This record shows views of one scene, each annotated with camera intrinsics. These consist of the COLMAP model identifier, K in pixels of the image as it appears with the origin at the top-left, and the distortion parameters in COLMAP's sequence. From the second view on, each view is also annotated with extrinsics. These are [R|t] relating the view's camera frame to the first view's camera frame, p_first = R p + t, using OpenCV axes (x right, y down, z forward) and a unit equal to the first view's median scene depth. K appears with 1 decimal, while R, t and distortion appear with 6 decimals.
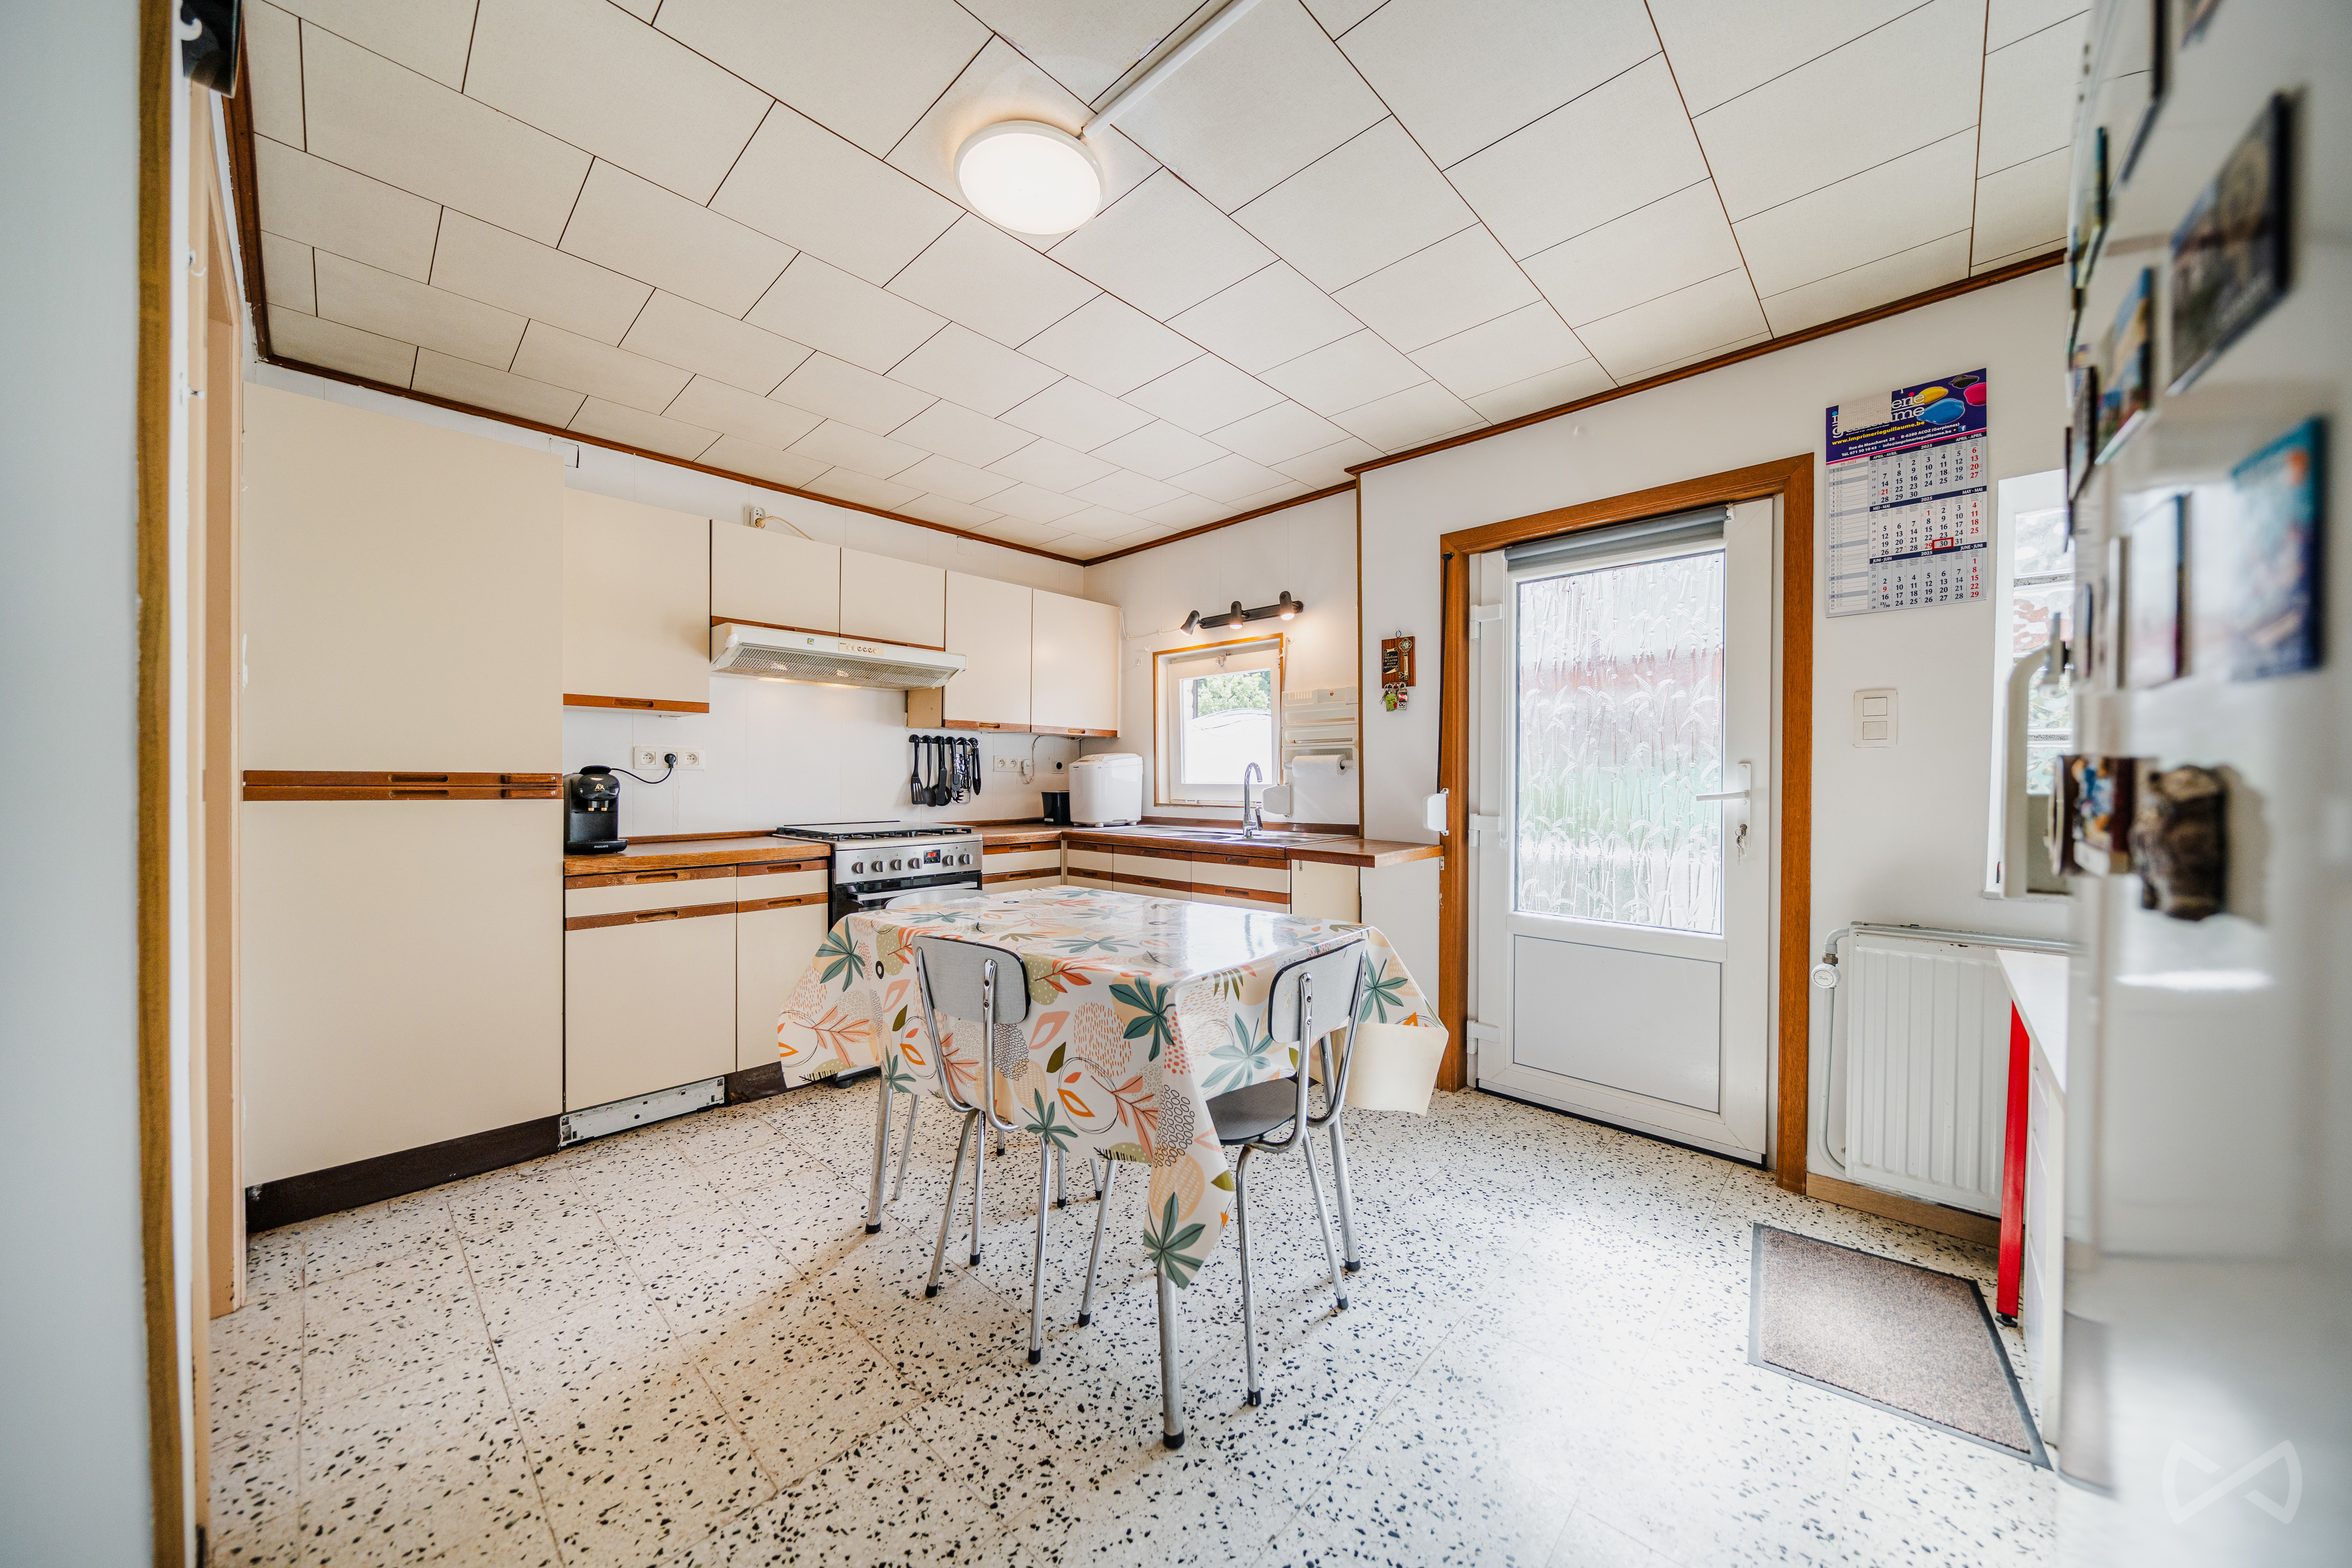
lens RADIAL K [[799.8, 0, 1176.9], [0, 799.8, 785.2], [0, 0, 1]] dist [-0.001782, -0.001528]
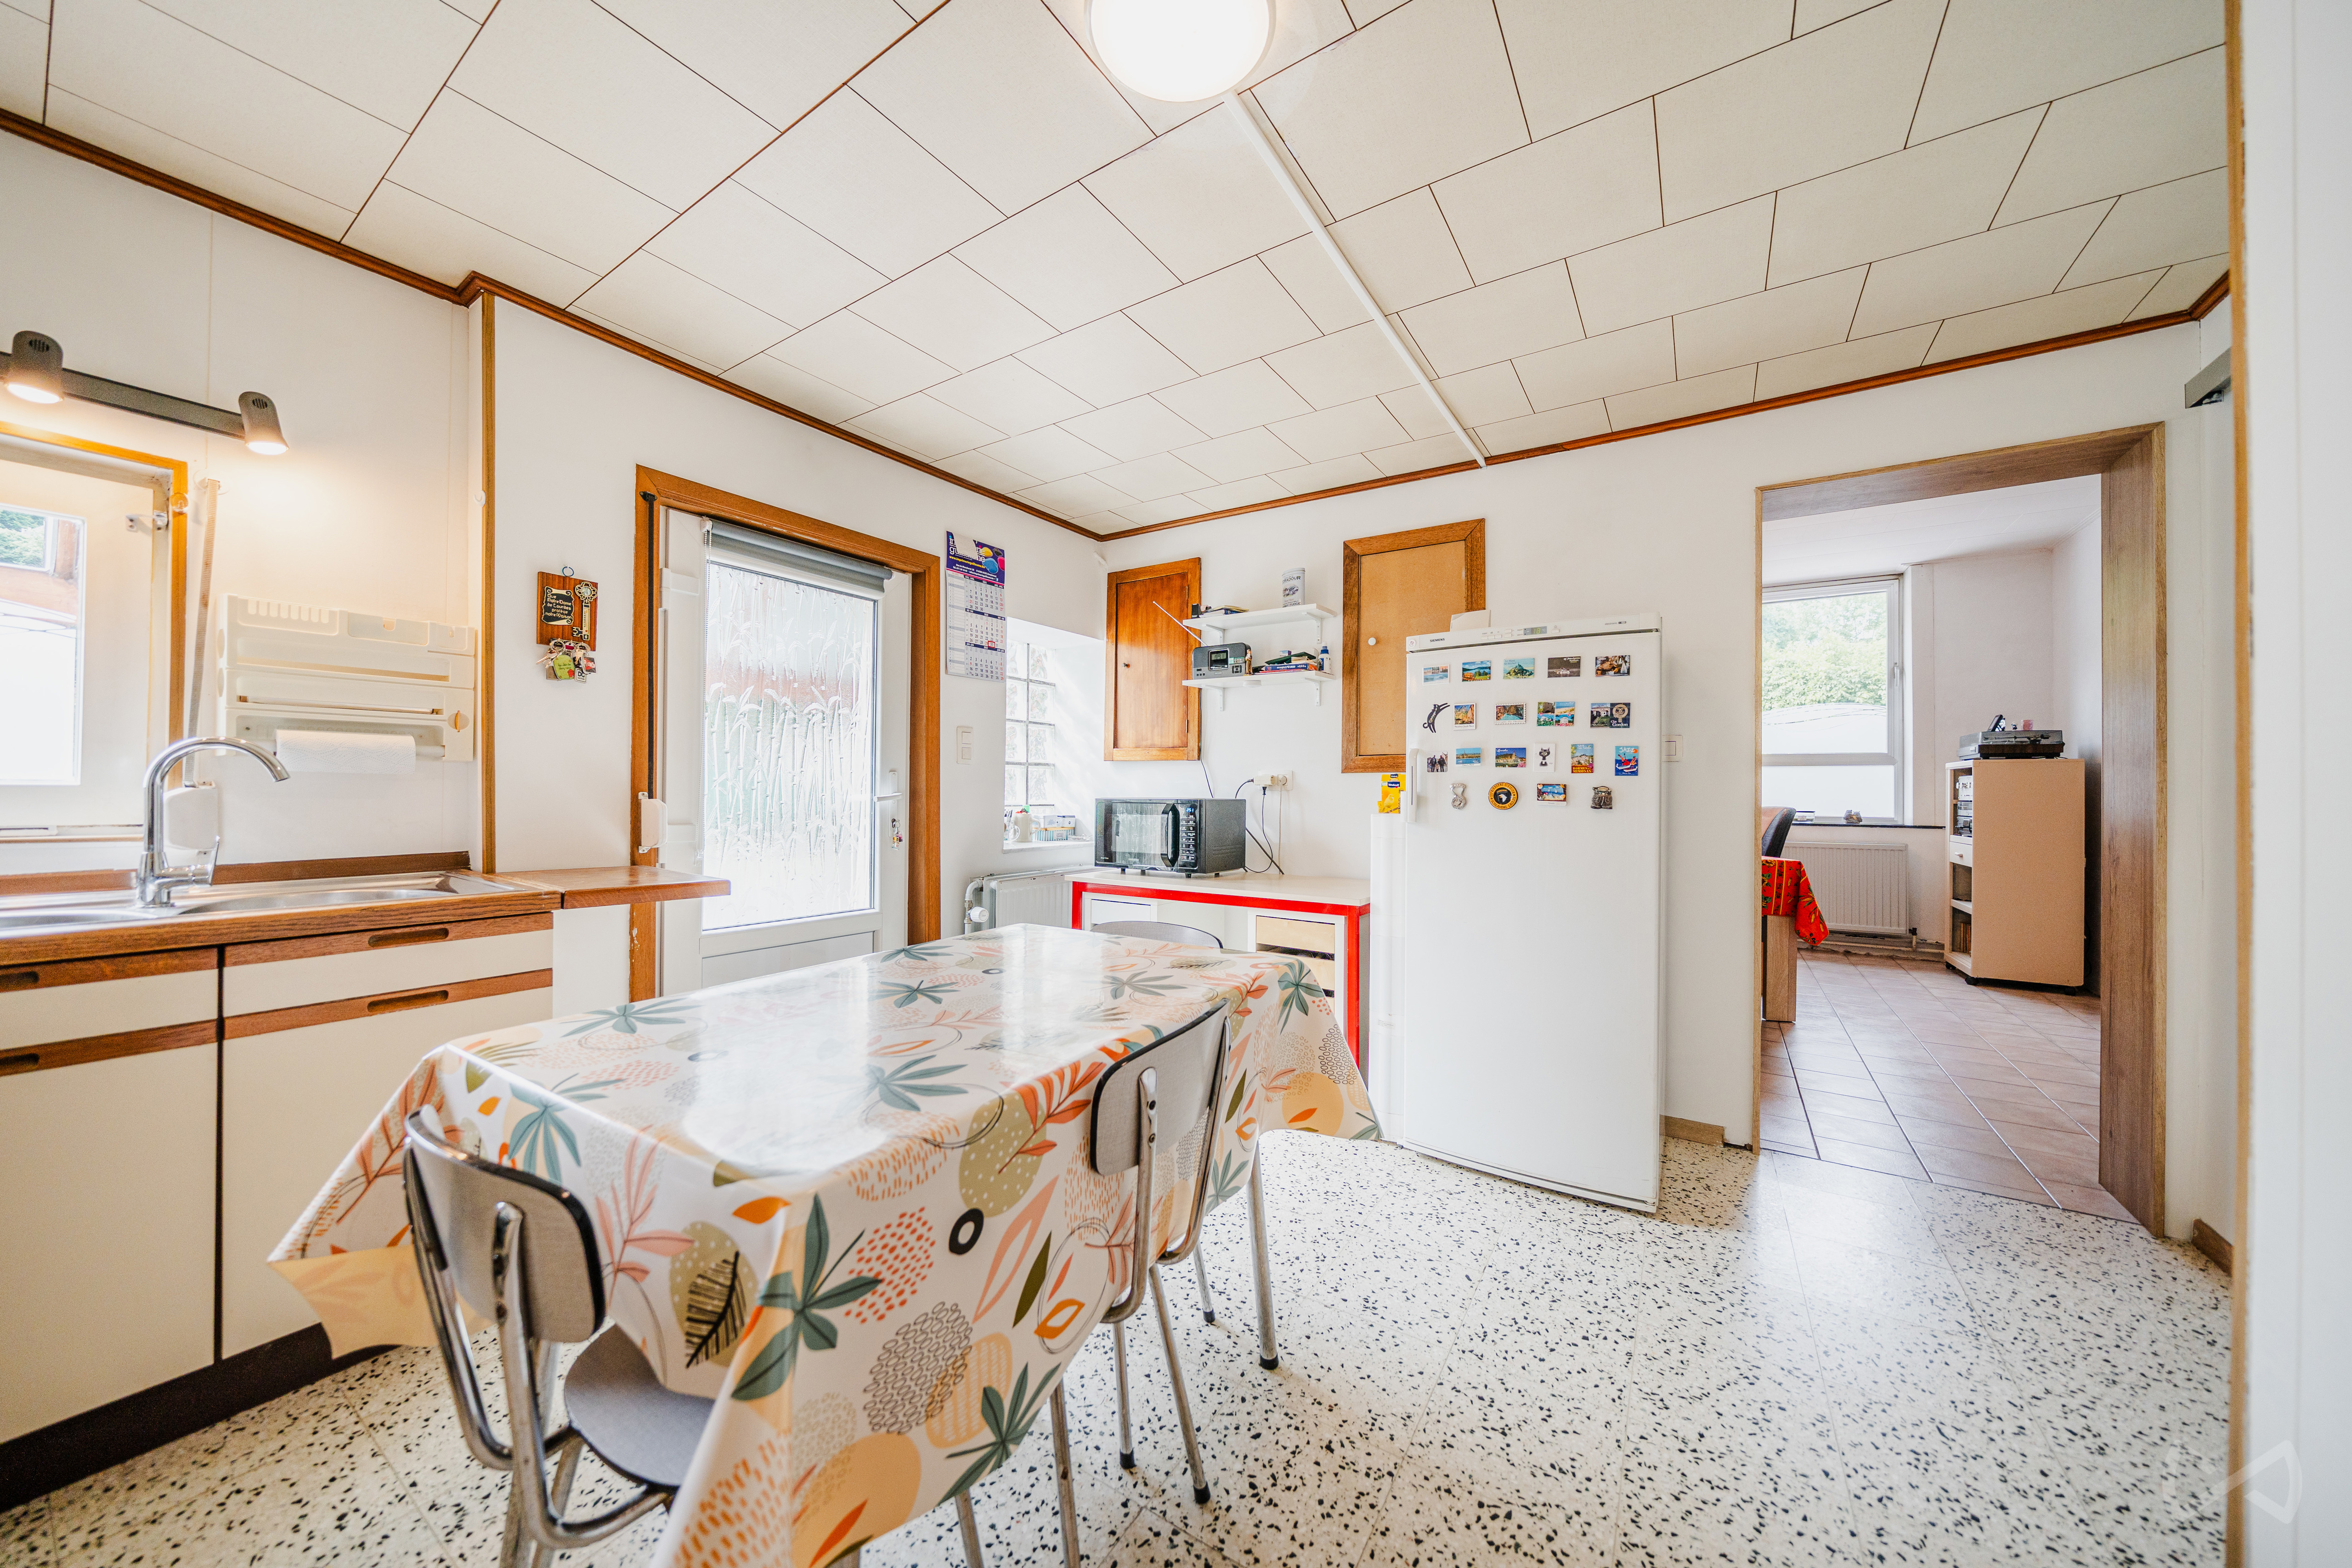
lens RADIAL K [[799.8, 0, 1172.3], [0, 799.8, 788.1], [0, 0, 1]] dist [-0.001782, -0.001528]
pose [[-0.168546, -0.000943, 0.985693, -0.731526], [-0.003520, 0.999994, 0.000355, -0.003464], [-0.985688, -0.003410, -0.168548, 0.877205]]
